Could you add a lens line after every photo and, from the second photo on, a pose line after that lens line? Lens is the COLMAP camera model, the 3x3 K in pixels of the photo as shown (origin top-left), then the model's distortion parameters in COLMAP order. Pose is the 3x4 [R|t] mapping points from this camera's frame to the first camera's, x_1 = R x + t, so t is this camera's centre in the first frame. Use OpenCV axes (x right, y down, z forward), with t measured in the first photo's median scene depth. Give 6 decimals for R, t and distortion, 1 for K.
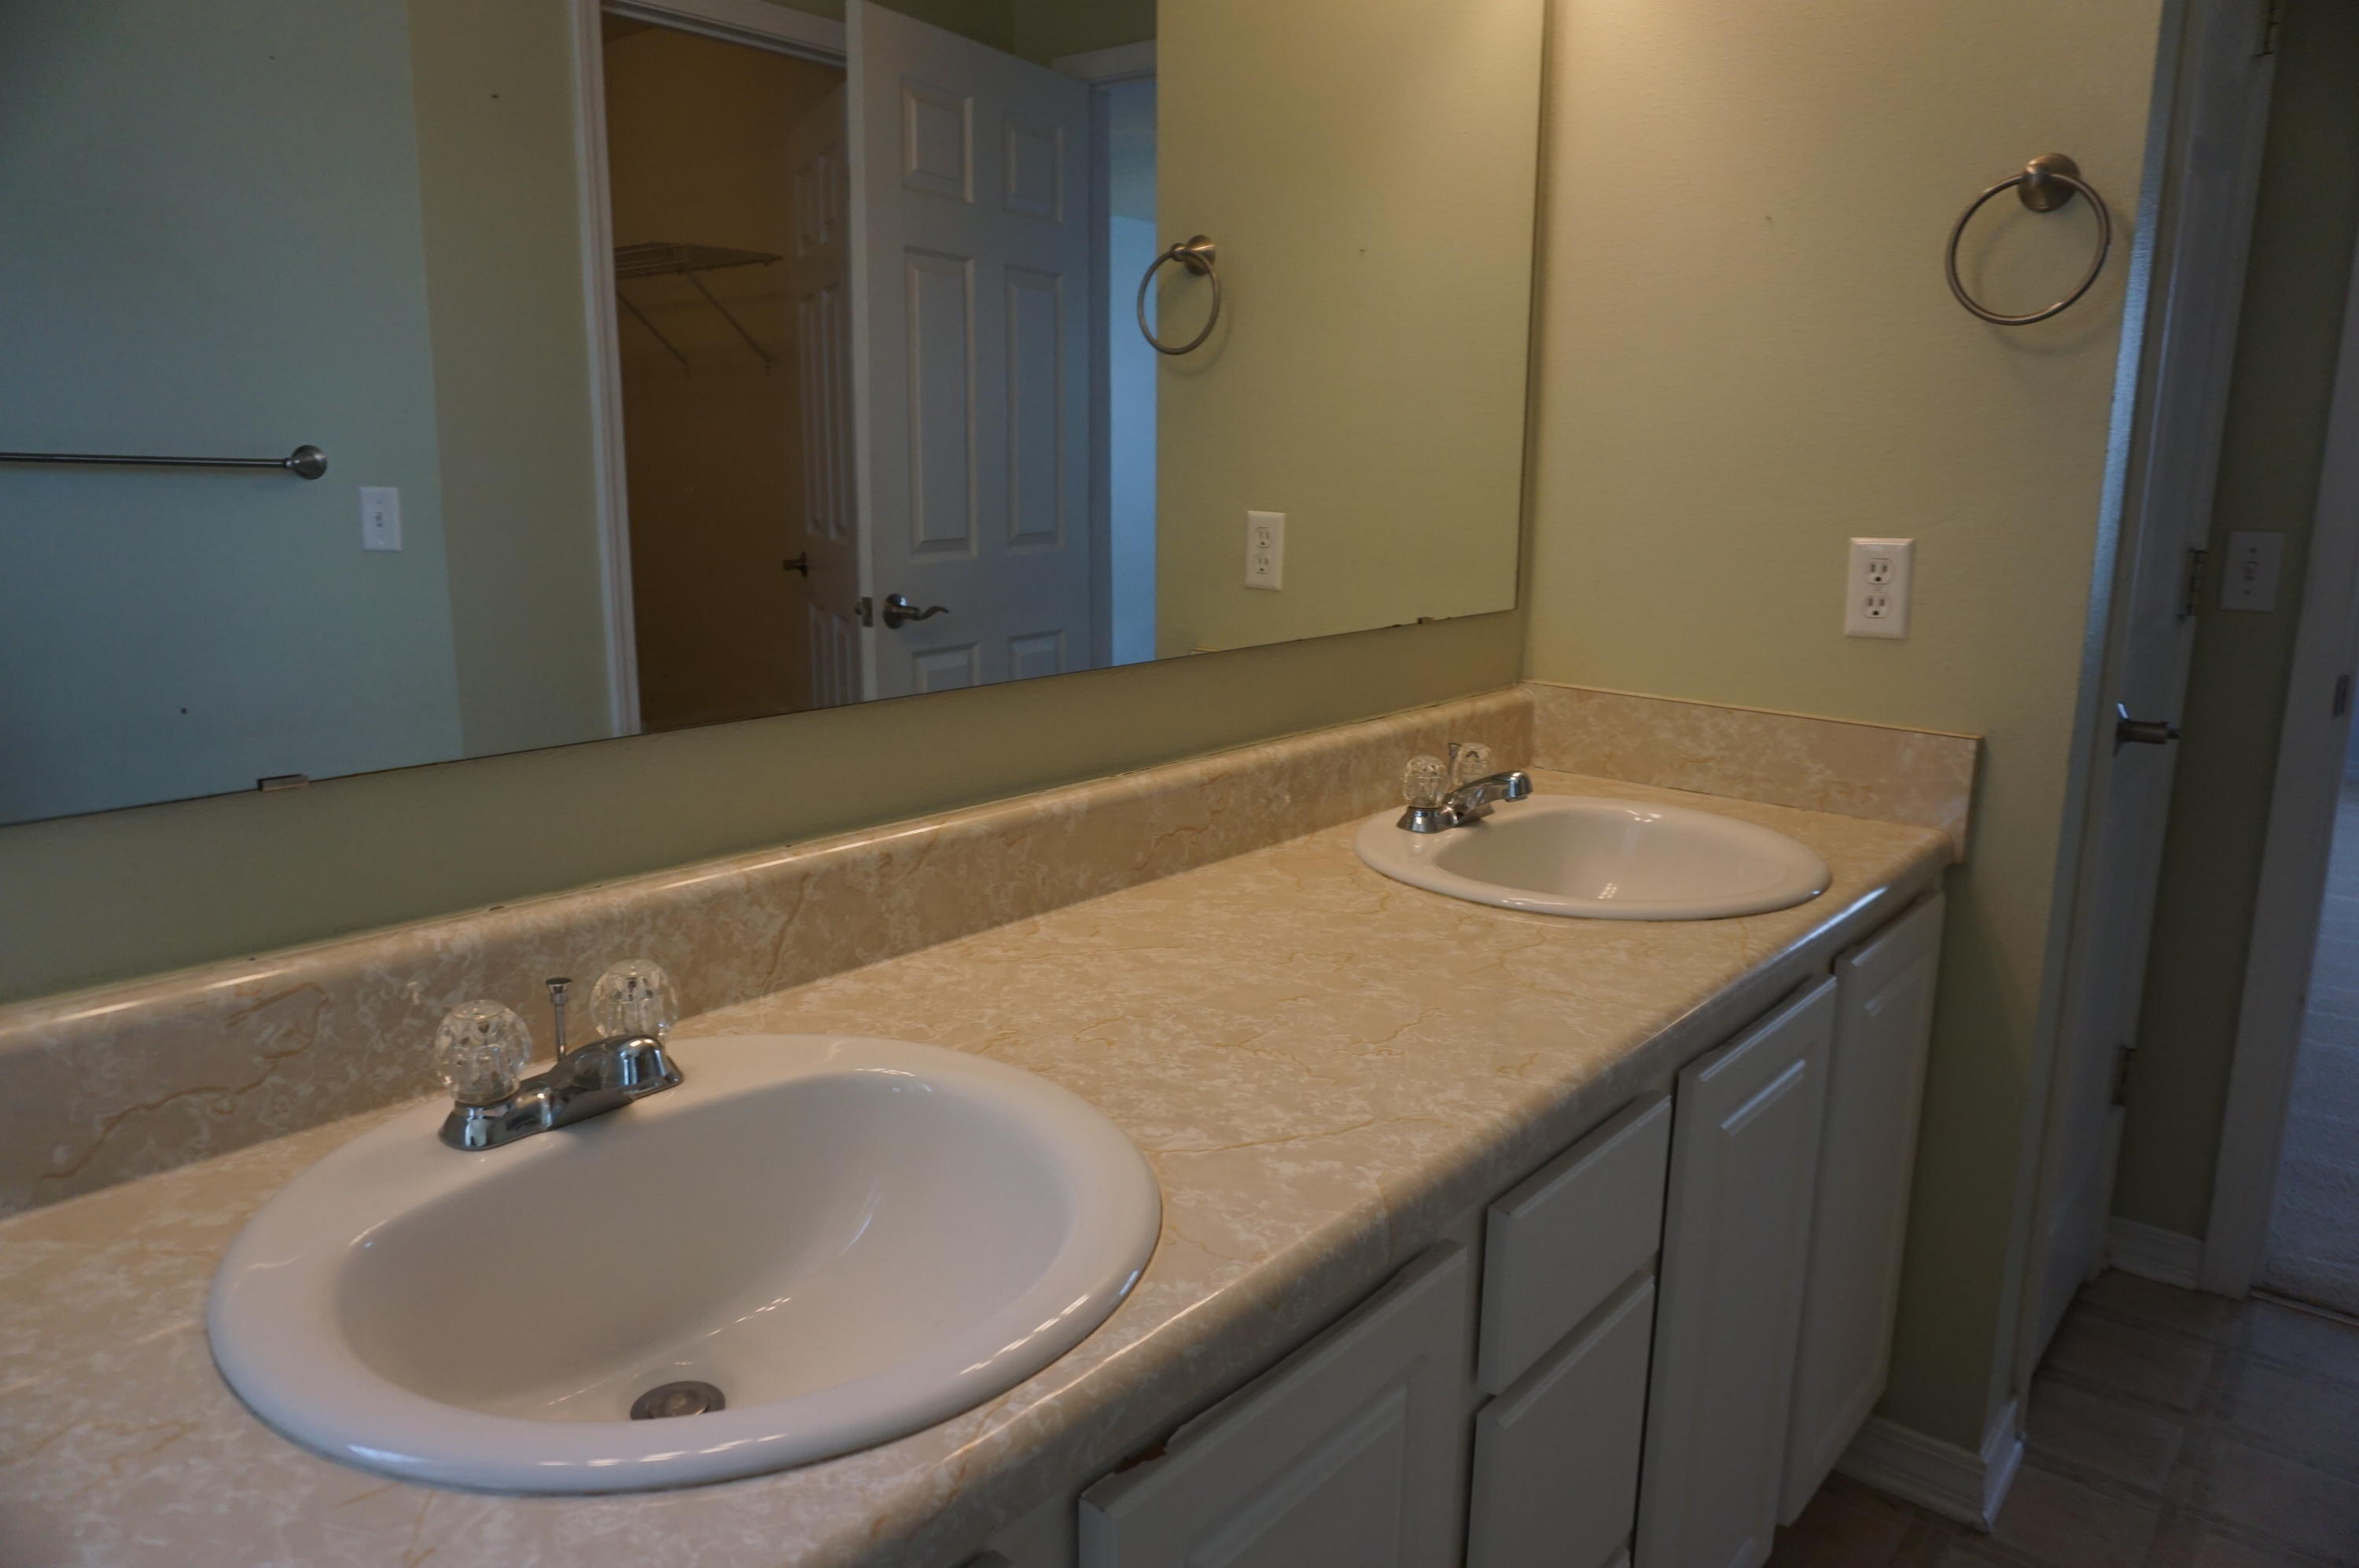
lens RADIAL K [[1577.4, 0, 1175.7], [0, 1577.4, 790.0], [0, 0, 1]] dist [-0.054167, 0.027537]
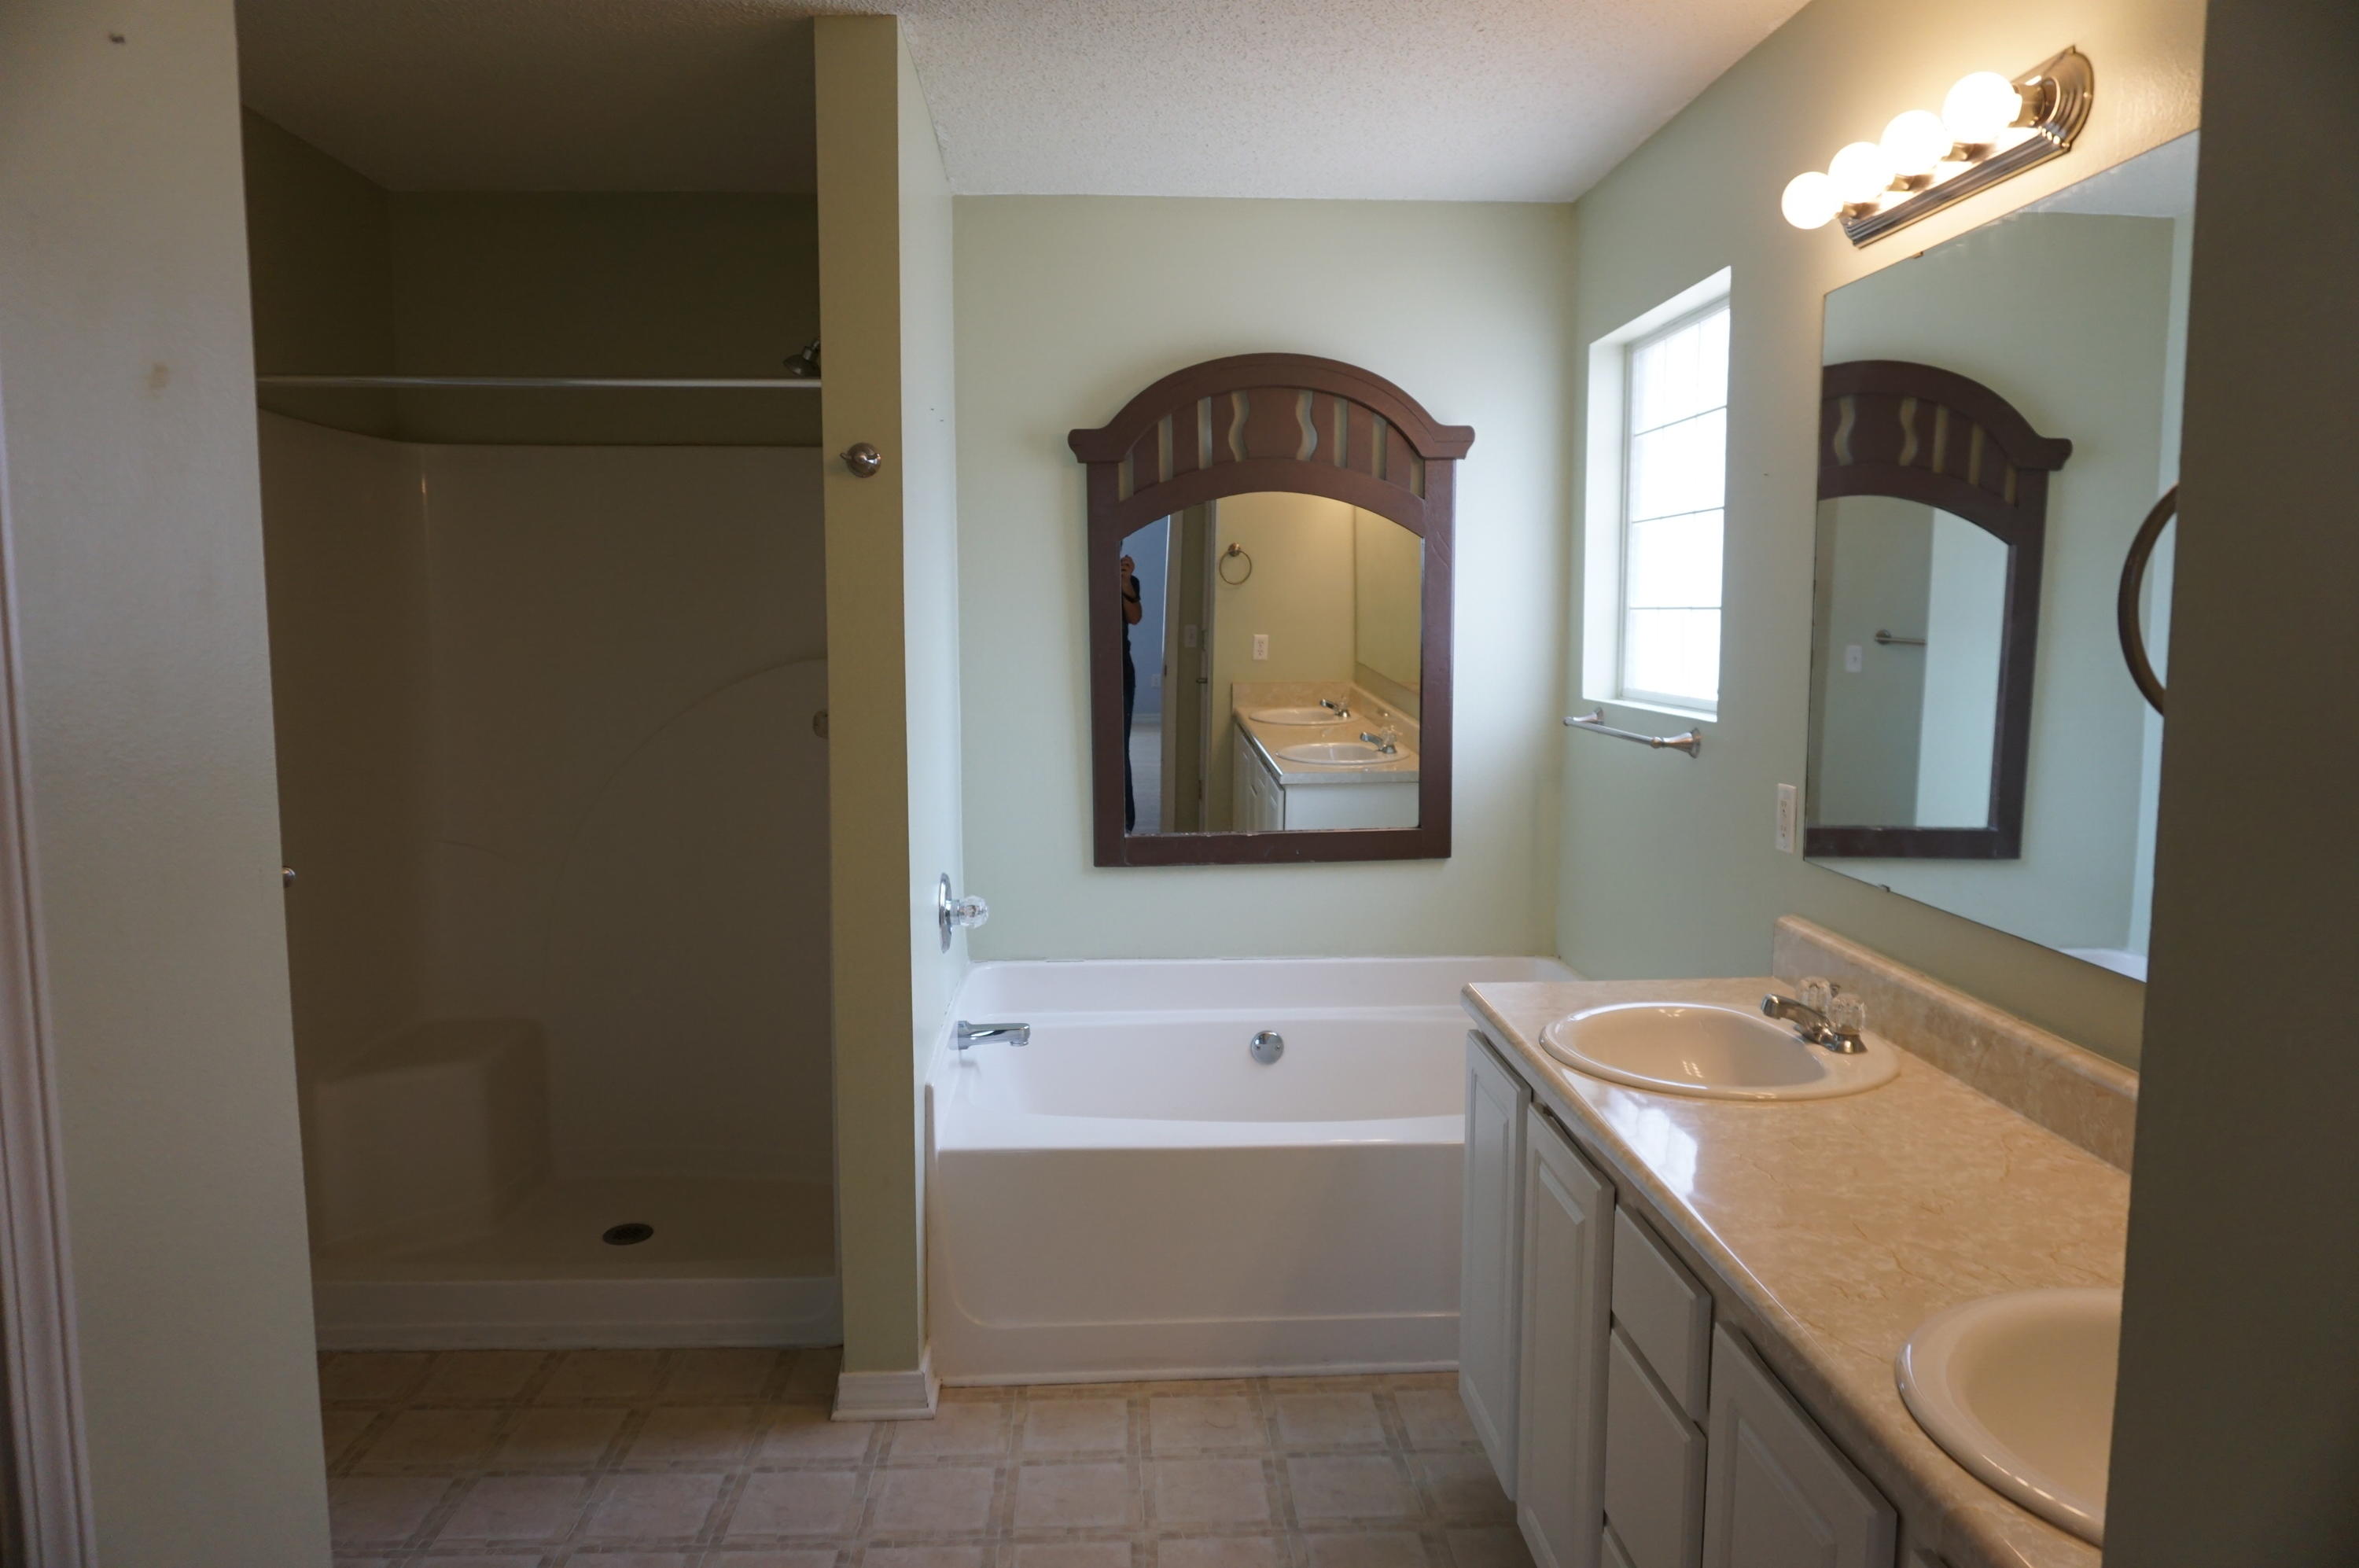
lens RADIAL K [[1577.4, 0, 1181.1], [0, 1577.4, 782.3], [0, 0, 1]] dist [-0.054167, 0.027537]
pose [[-0.737800, 0.065674, -0.671817, 1.375329], [-0.142402, 0.957714, 0.250011, -0.451023], [0.659828, 0.280126, -0.697249, 1.384696]]
